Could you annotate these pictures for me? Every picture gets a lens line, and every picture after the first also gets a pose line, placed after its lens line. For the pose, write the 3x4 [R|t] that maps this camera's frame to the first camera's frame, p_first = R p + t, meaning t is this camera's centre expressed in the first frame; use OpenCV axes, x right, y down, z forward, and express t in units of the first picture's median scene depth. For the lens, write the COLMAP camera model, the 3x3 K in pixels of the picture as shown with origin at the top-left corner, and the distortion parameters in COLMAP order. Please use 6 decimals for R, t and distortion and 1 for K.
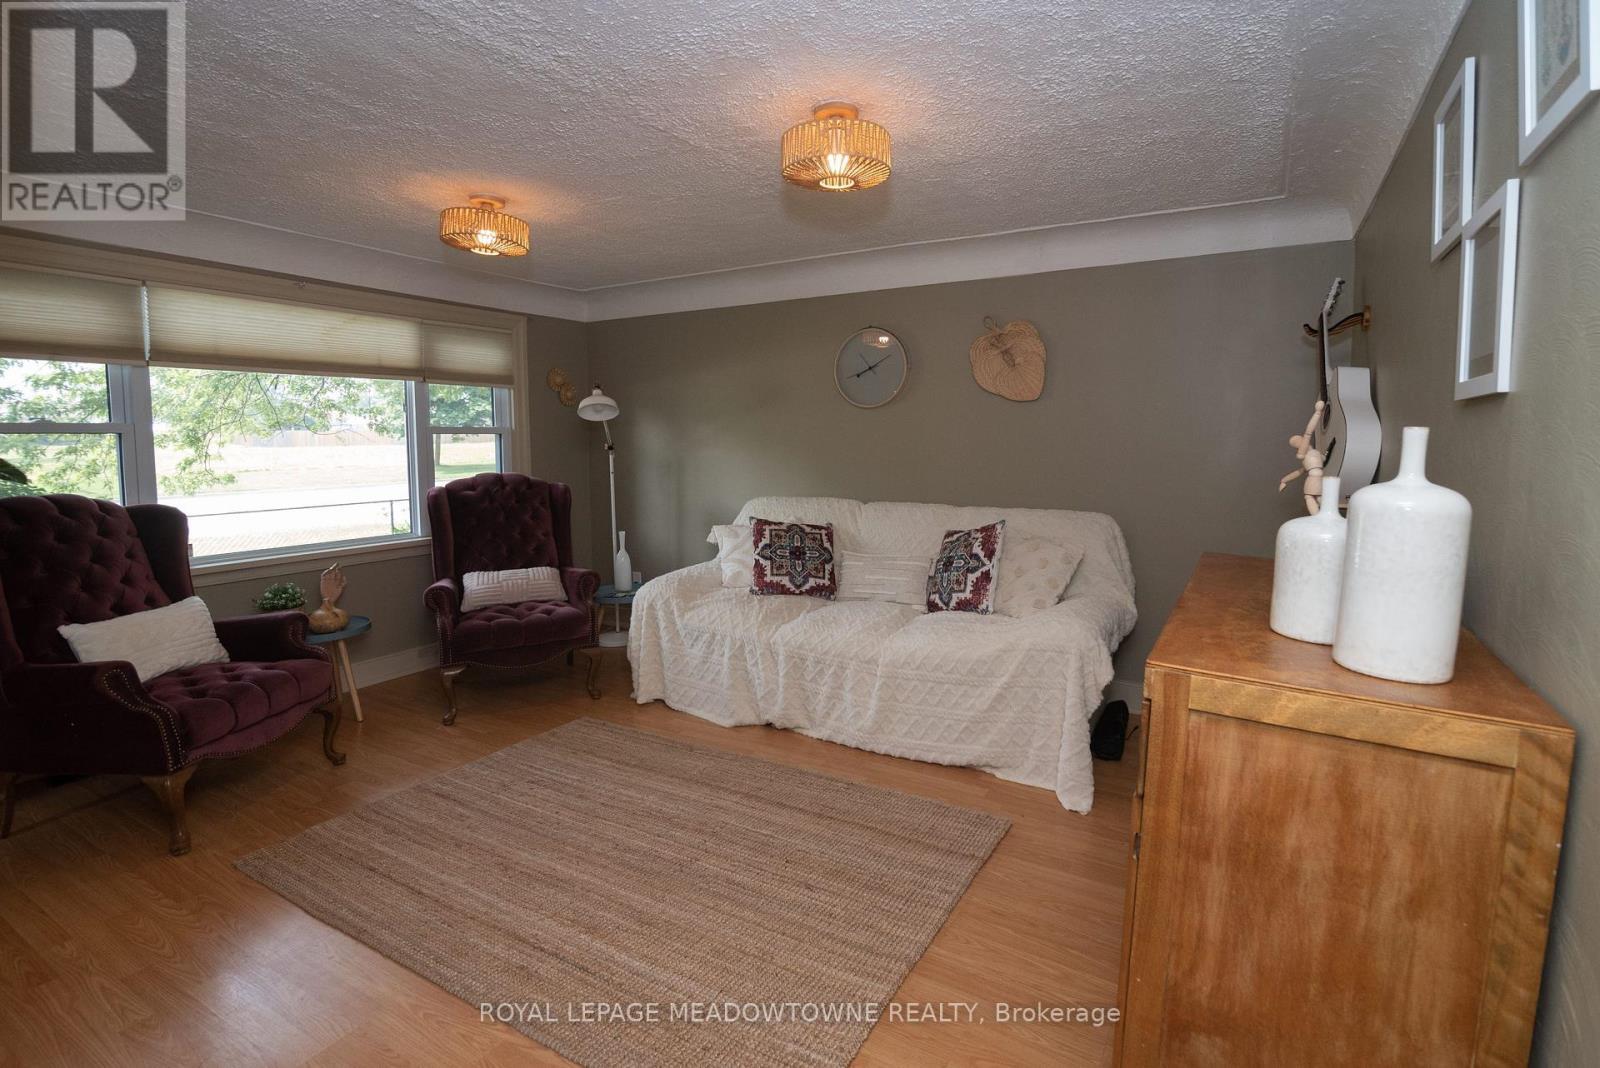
lens RADIAL K [[772.2, 0, 805.3], [0, 772.2, 533.9], [0, 0, 1]] dist [-0.009213, -0.003800]
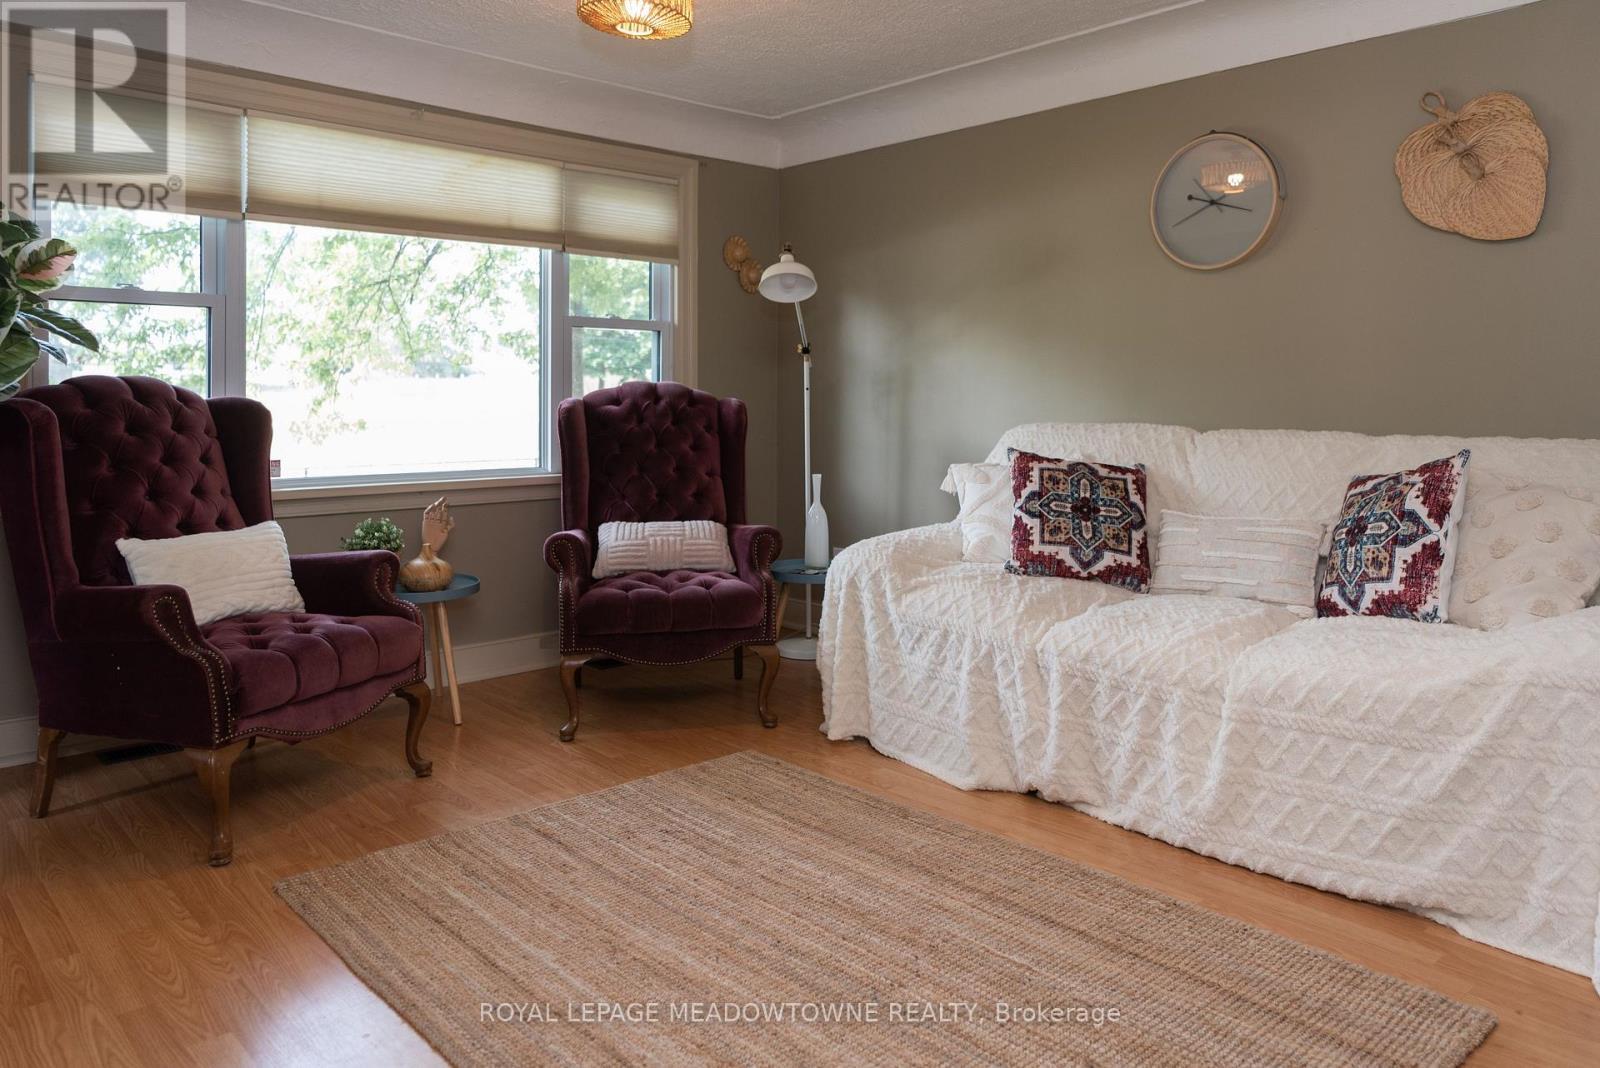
lens RADIAL K [[1007.9, 0, 797.1], [0, 1007.9, 534.9], [0, 0, 1]] dist [0.006376, -0.005500]
pose [[0.951995, 0.016010, -0.305693, 0.018696], [-0.053063, 0.992144, -0.113287, 0.158150], [0.301478, 0.124070, 0.945366, 0.169429]]
